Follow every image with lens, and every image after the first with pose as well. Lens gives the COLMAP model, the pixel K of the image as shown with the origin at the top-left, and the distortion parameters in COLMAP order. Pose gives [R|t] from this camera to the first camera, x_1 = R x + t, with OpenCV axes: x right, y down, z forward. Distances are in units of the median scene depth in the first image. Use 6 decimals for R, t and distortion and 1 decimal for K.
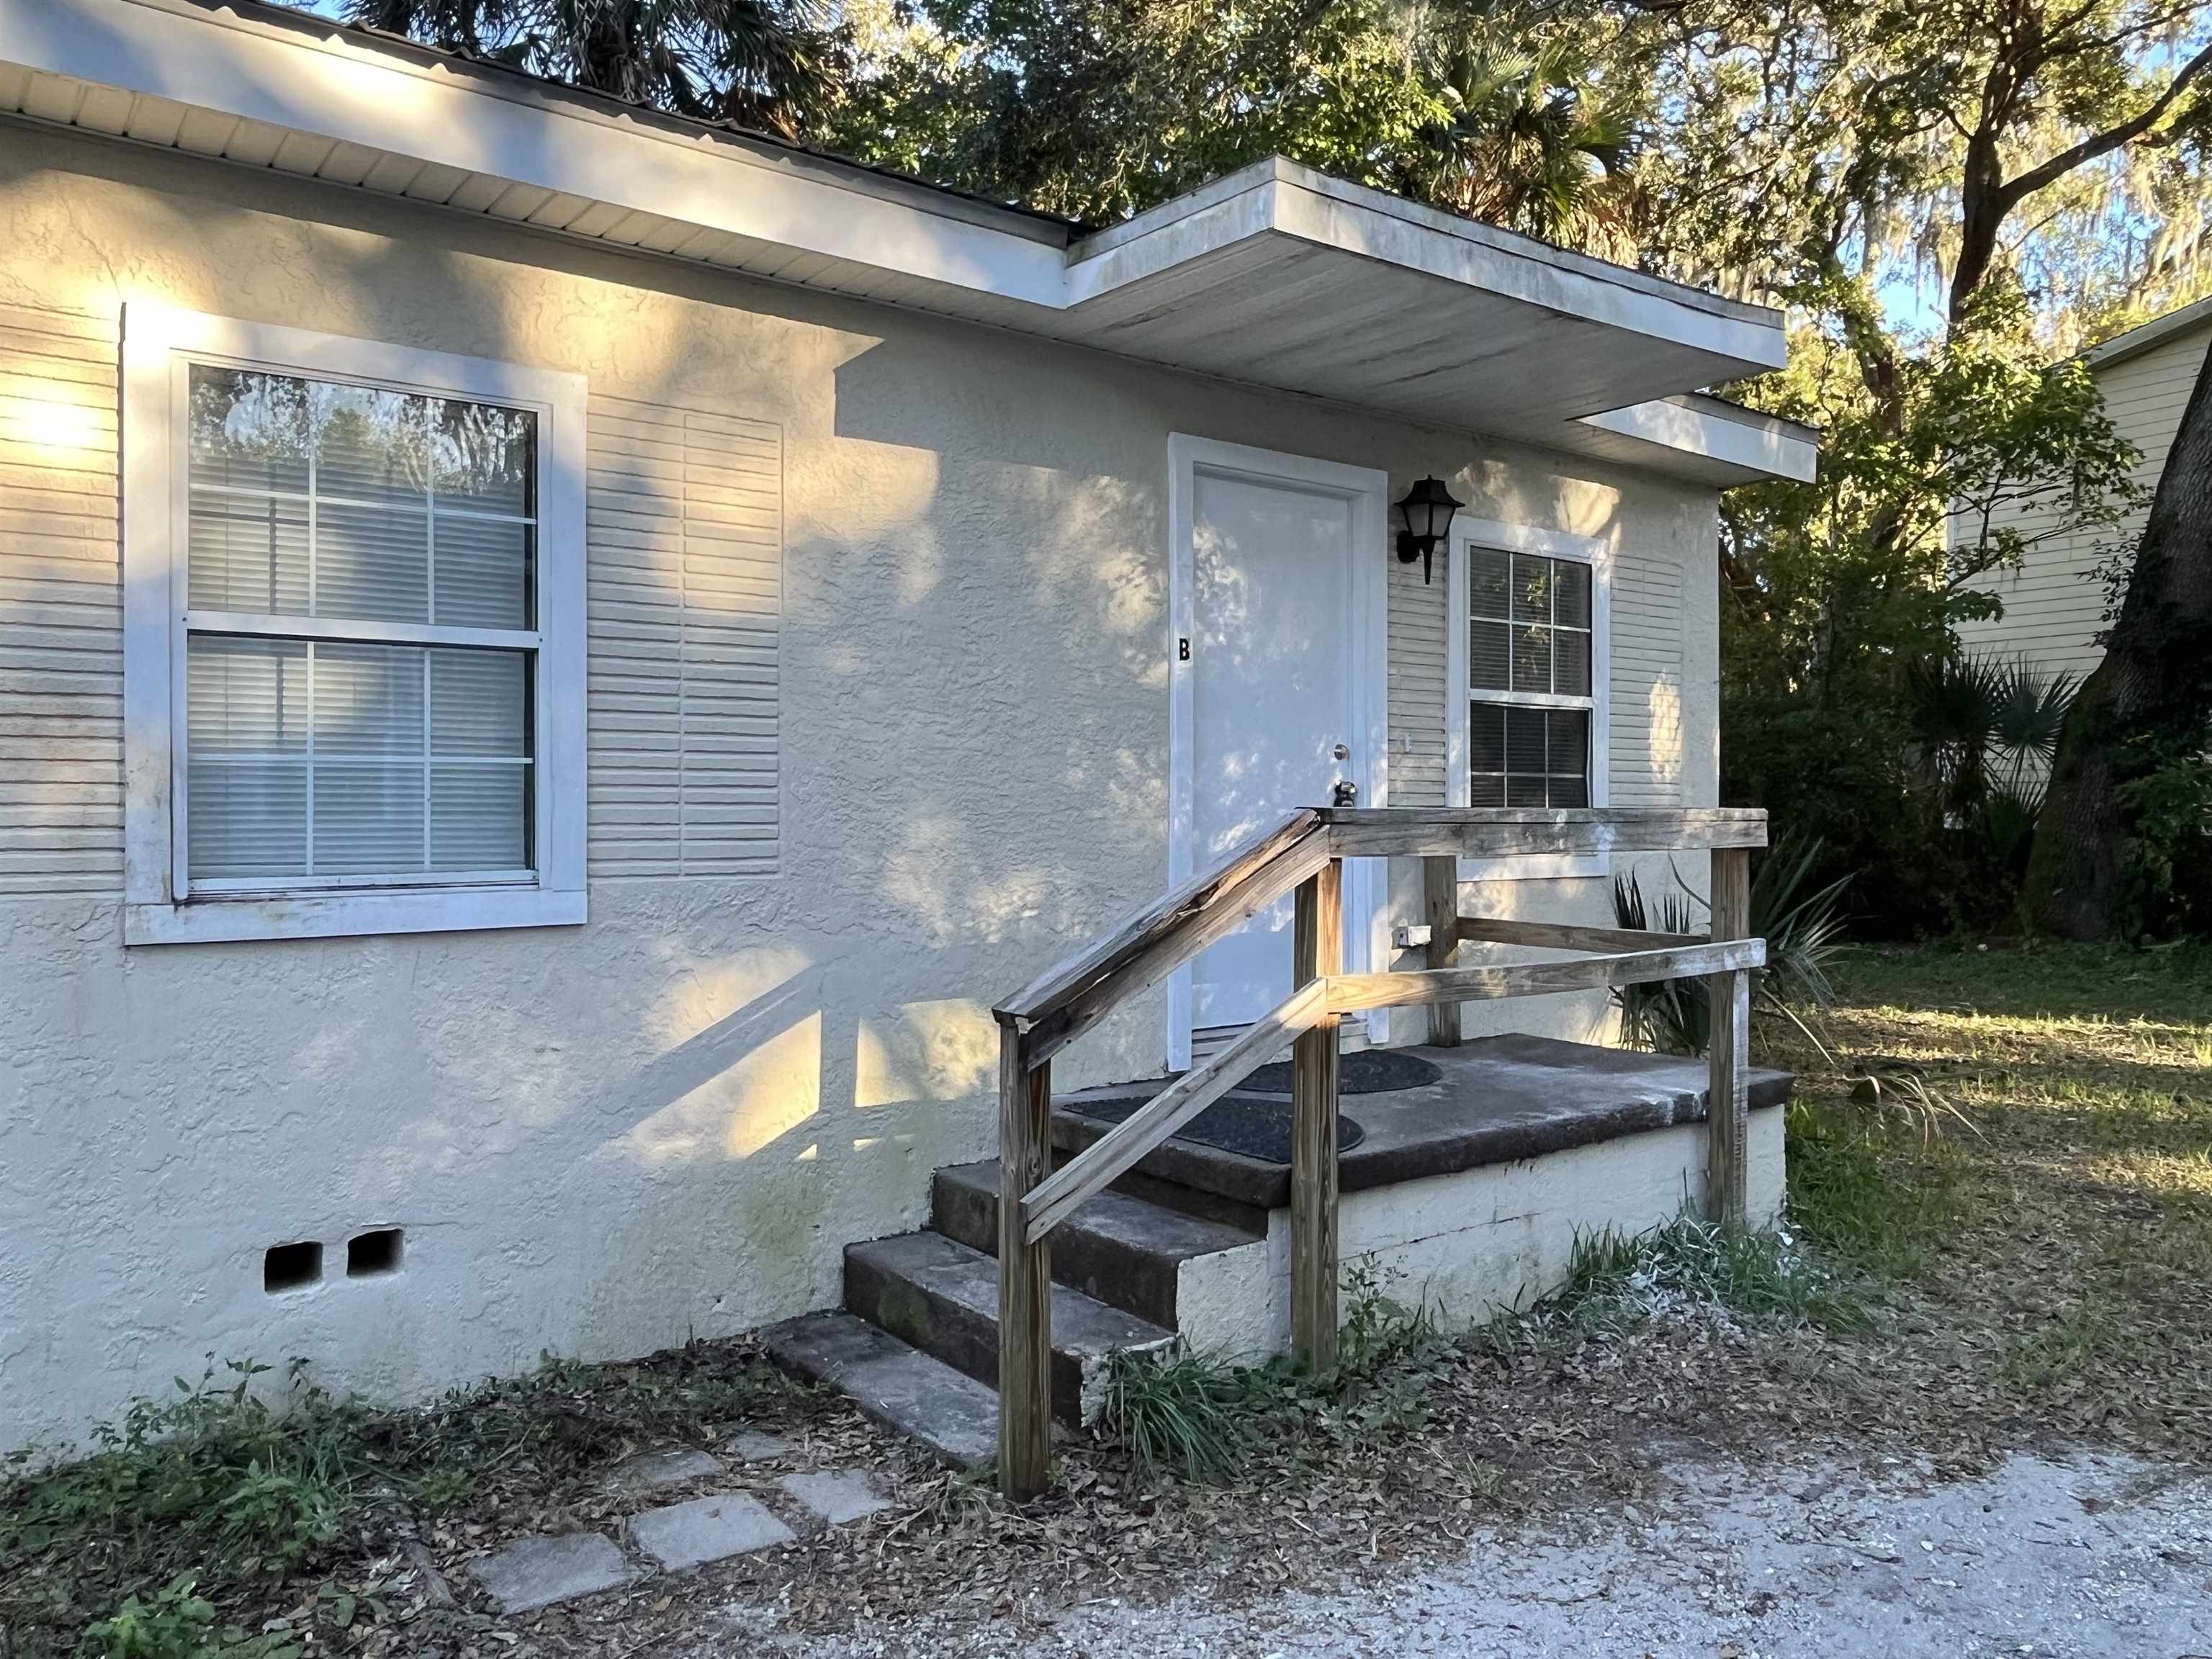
lens RADIAL K [[1620.1, 0, 1114.2], [0, 1620.1, 819.6], [0, 0, 1]] dist [-0.001563, -0.005226]
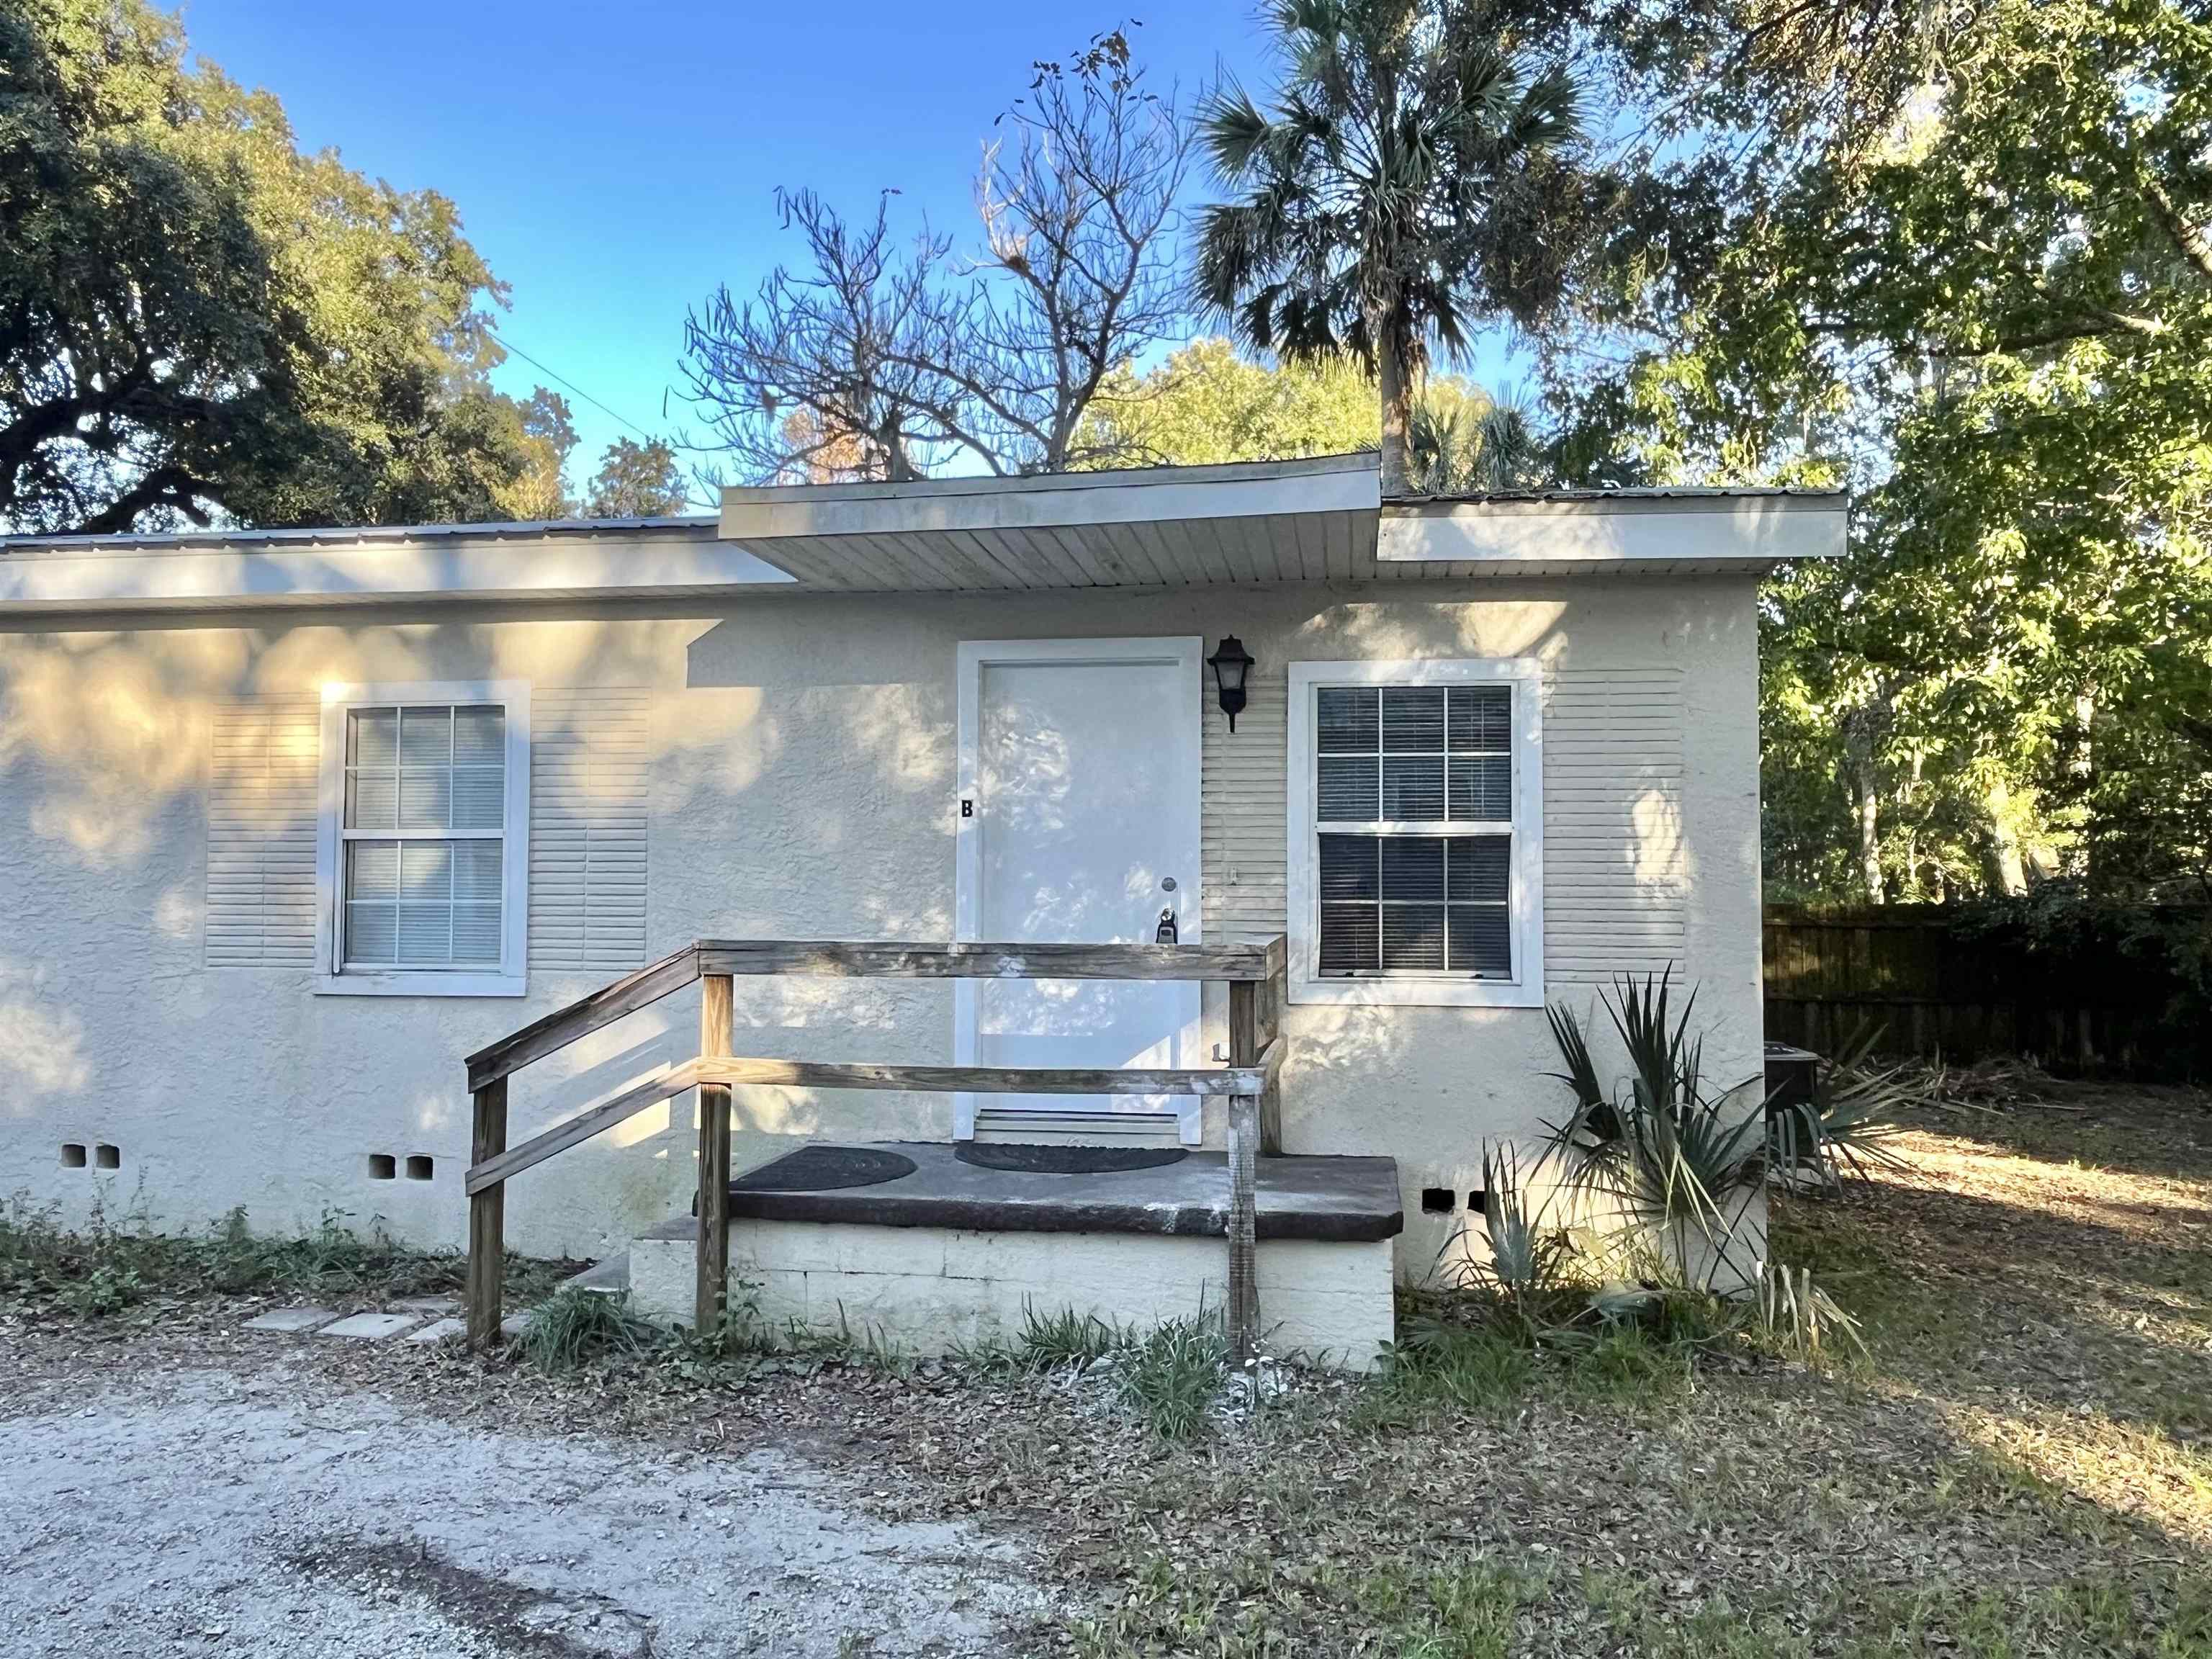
lens RADIAL K [[1620.1, 0, 1104.3], [0, 1620.1, 840.4], [0, 0, 1]] dist [-0.001563, -0.005226]
pose [[0.684712, -0.033342, -0.728051, 1.043396], [-0.013202, 0.998222, -0.058131, -0.006919], [0.728694, 0.049415, 0.683054, 0.209358]]
